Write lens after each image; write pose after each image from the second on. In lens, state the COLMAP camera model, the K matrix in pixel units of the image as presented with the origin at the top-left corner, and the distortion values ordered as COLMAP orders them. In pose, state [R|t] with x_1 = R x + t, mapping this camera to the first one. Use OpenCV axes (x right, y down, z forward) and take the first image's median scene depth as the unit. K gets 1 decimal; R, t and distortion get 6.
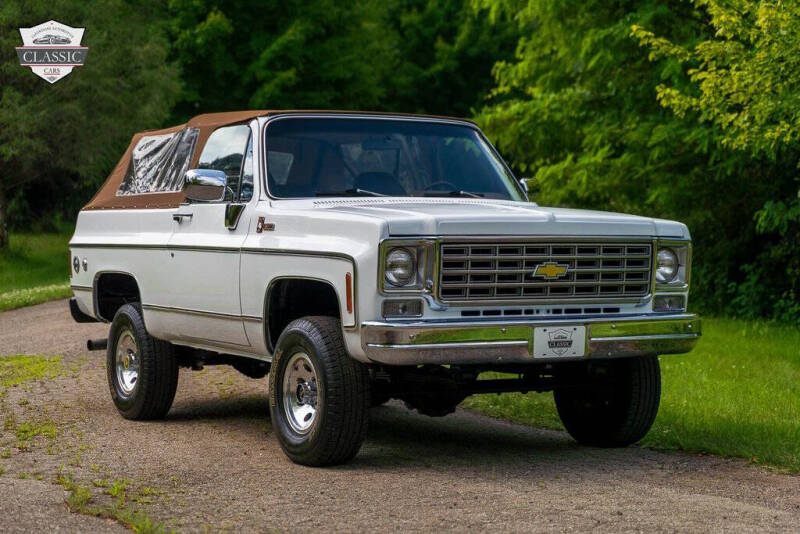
lens RADIAL K [[1623.9, 0, 378.0], [0, 1623.9, 266.5], [0, 0, 1]] dist [0.010995, -0.477814]
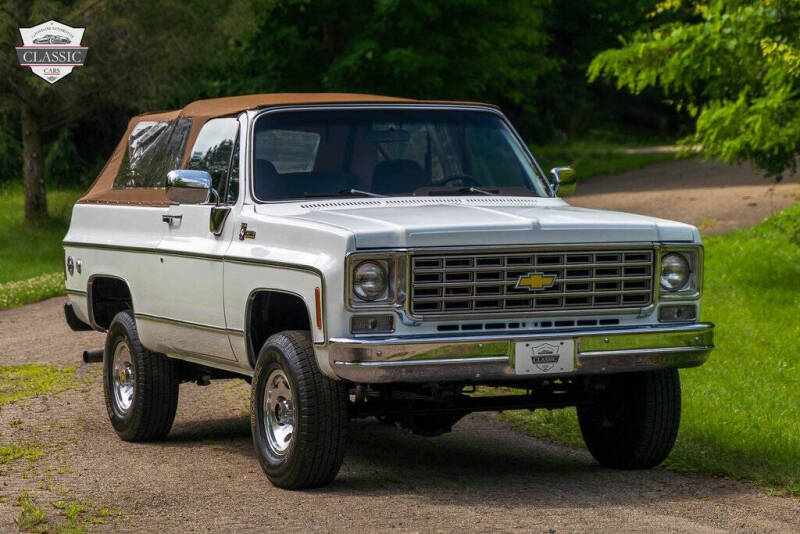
lens RADIAL K [[2416.1, 0, 400.0], [0, 2416.1, 267.0], [0, 0, 1]] dist [-0.013325, 0.192219]
pose [[0.995911, -0.009533, -0.089836, 0.140503], [0.011469, 0.999712, 0.021058, -0.033206], [0.089609, -0.022002, 0.995734, -0.368729]]
